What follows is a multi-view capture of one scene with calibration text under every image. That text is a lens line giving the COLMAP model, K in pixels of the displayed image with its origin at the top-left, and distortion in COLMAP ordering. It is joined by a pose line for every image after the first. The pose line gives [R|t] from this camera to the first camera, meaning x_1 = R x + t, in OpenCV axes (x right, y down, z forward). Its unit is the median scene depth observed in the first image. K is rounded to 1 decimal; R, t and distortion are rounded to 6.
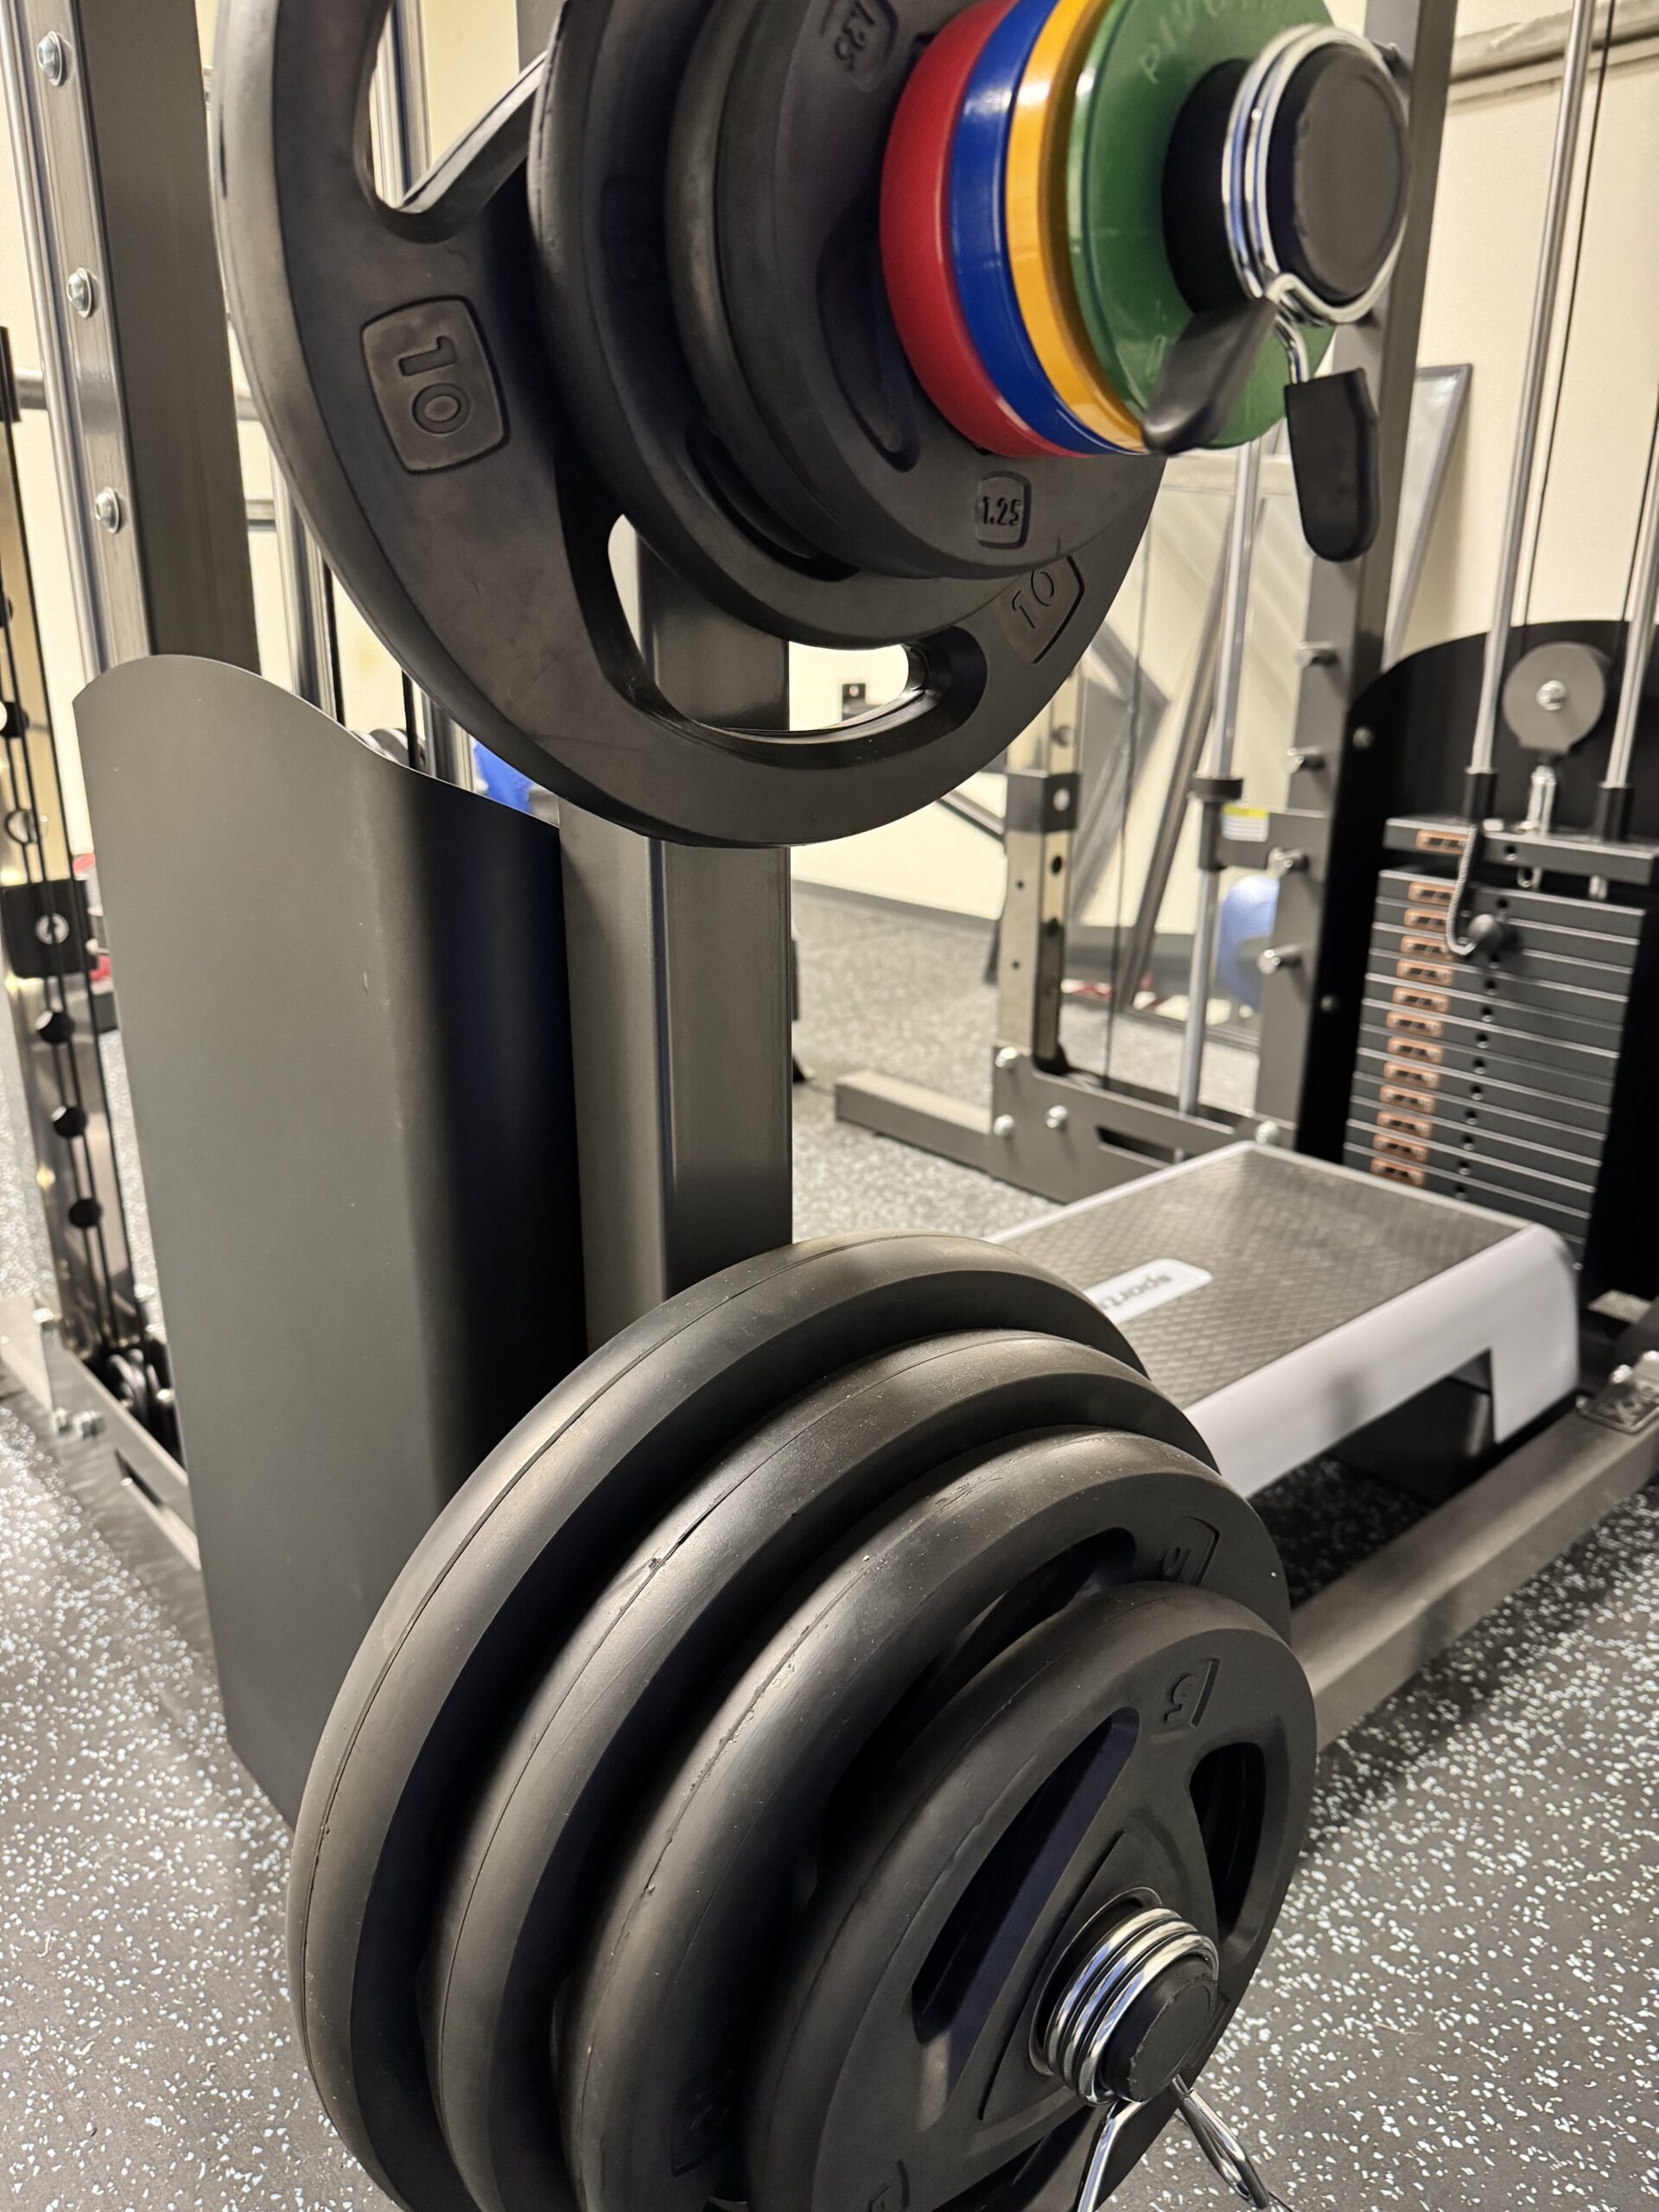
lens RADIAL K [[1586.6, 0, 839.3], [0, 1586.6, 1120.5], [0, 0, 1]] dist [-0.007050, 0.002453]
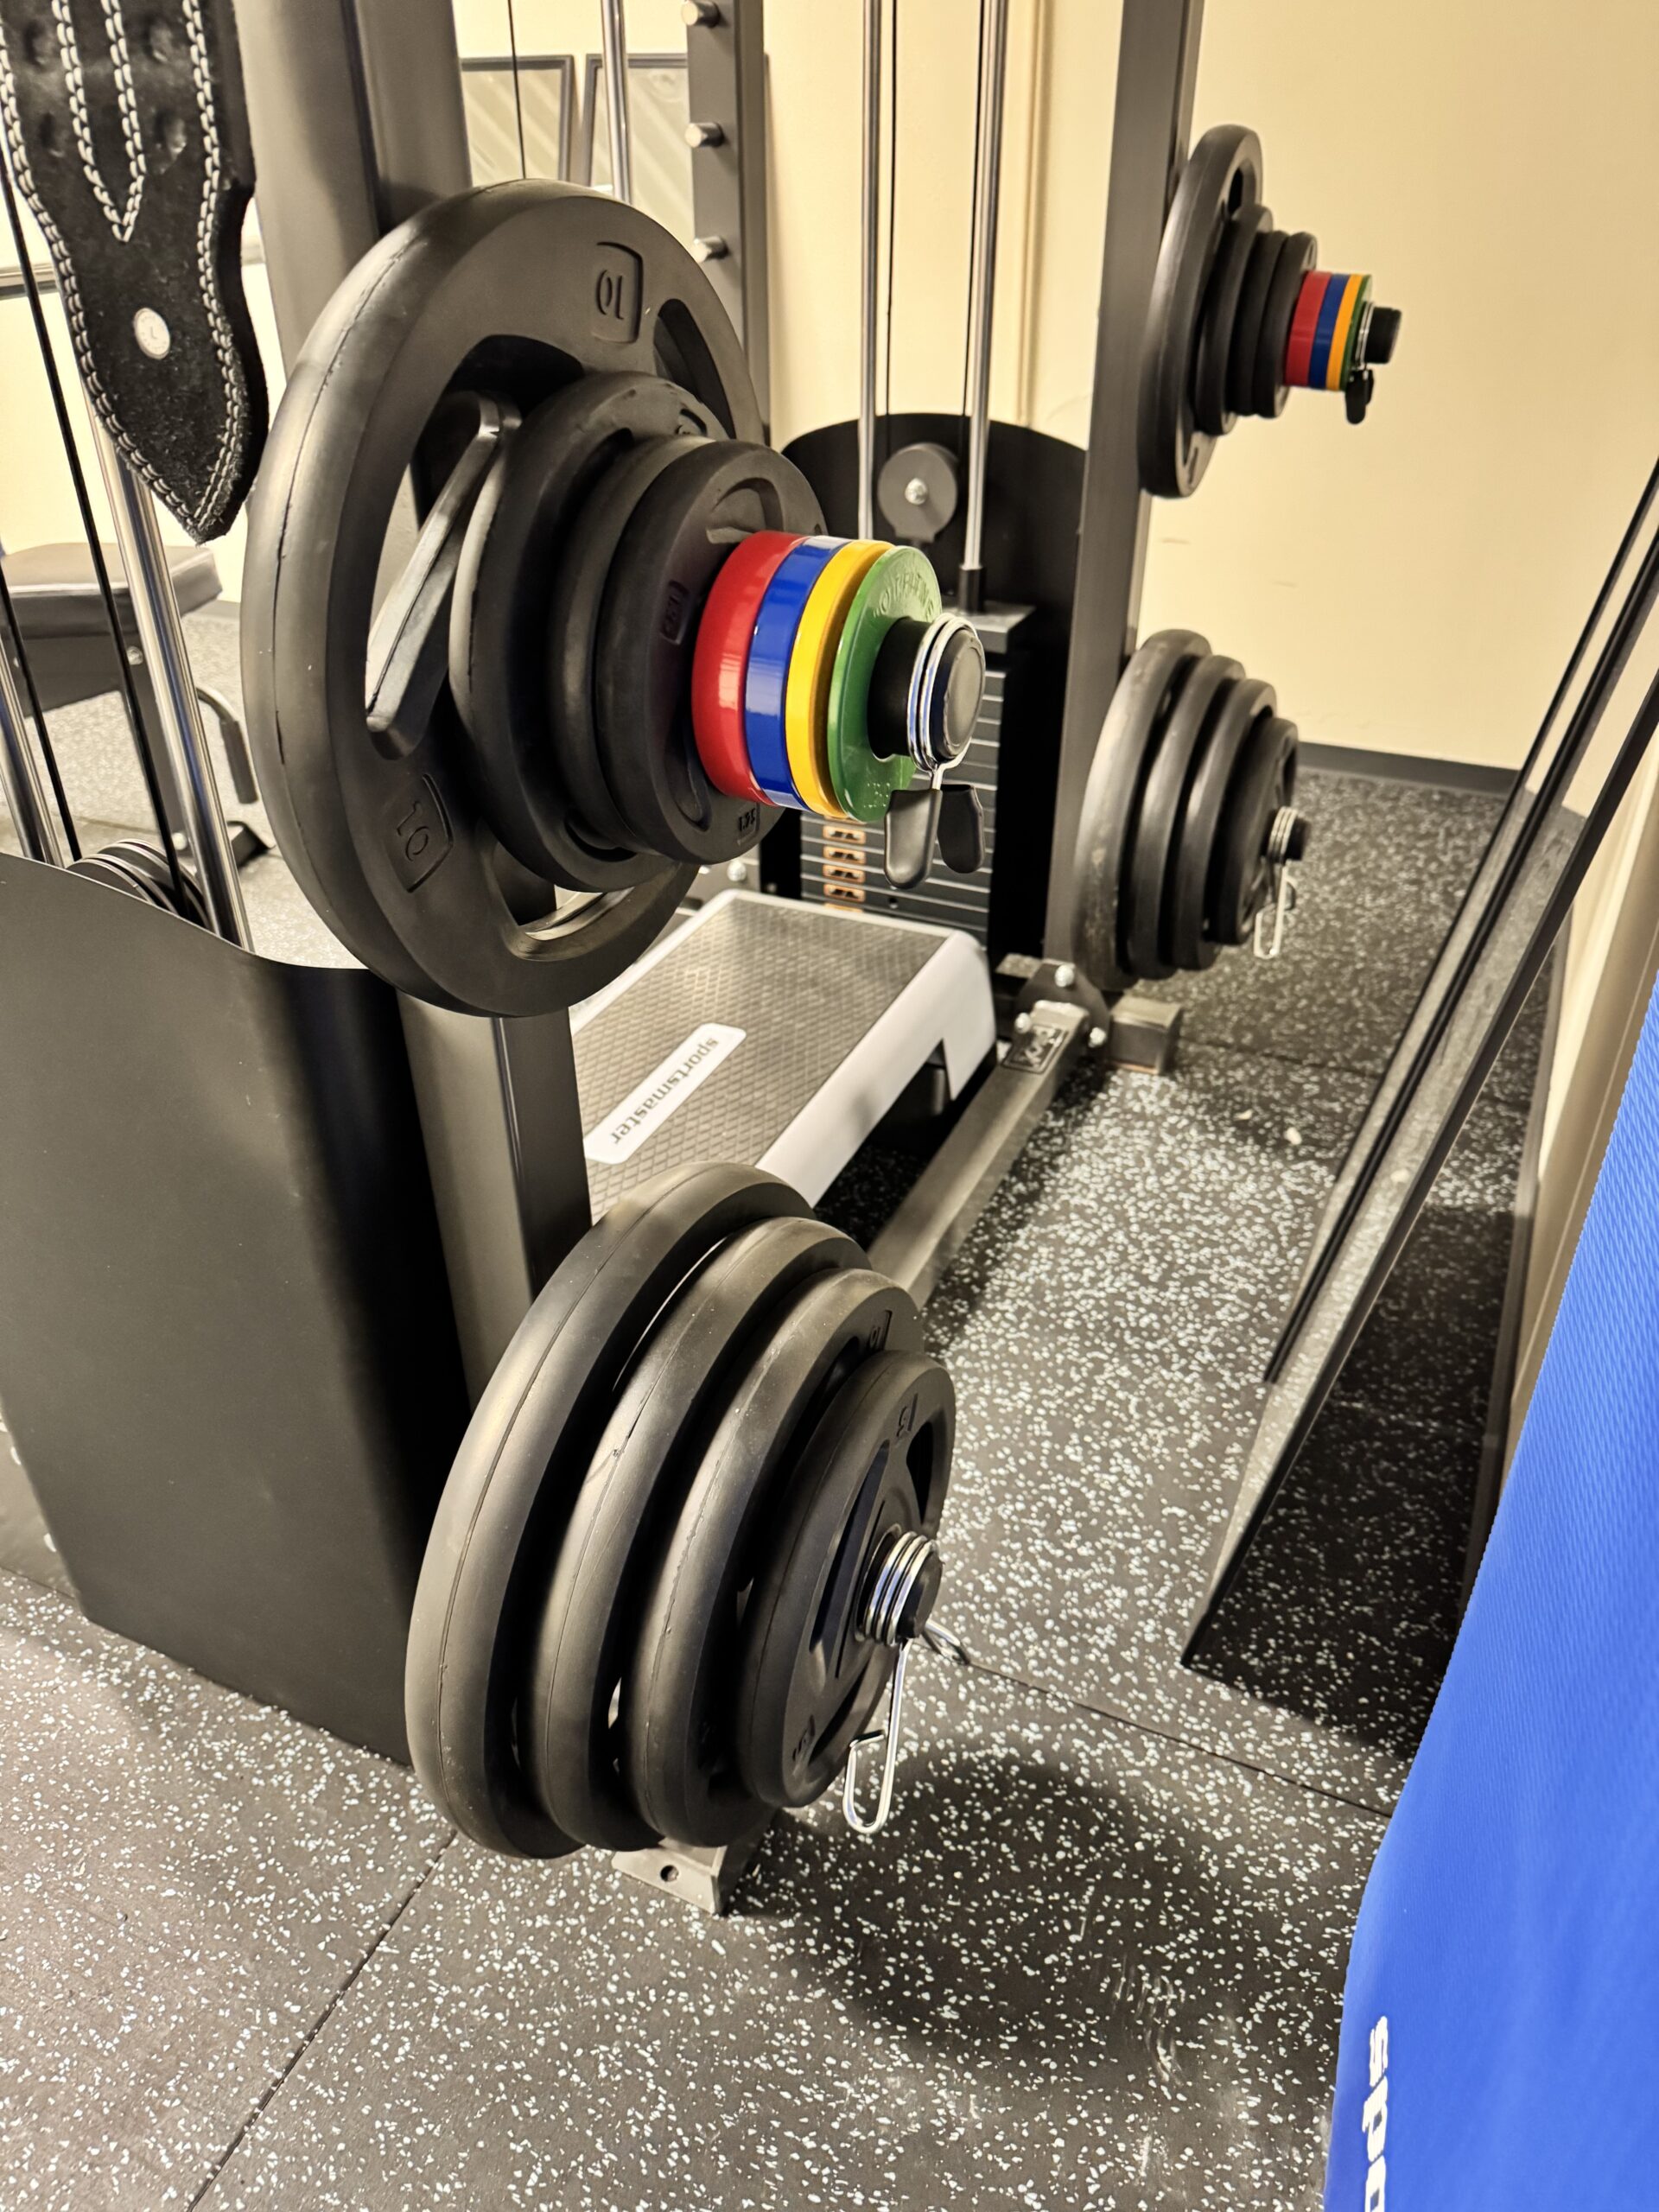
lens RADIAL K [[1586.6, 0, 815.5], [0, 1586.6, 1100.3], [0, 0, 1]] dist [-0.007050, 0.002453]
pose [[0.911366, -0.229315, 0.341800, -0.174699], [0.138012, 0.952602, 0.271113, -0.203538], [-0.387770, -0.199910, 0.899817, -0.192461]]
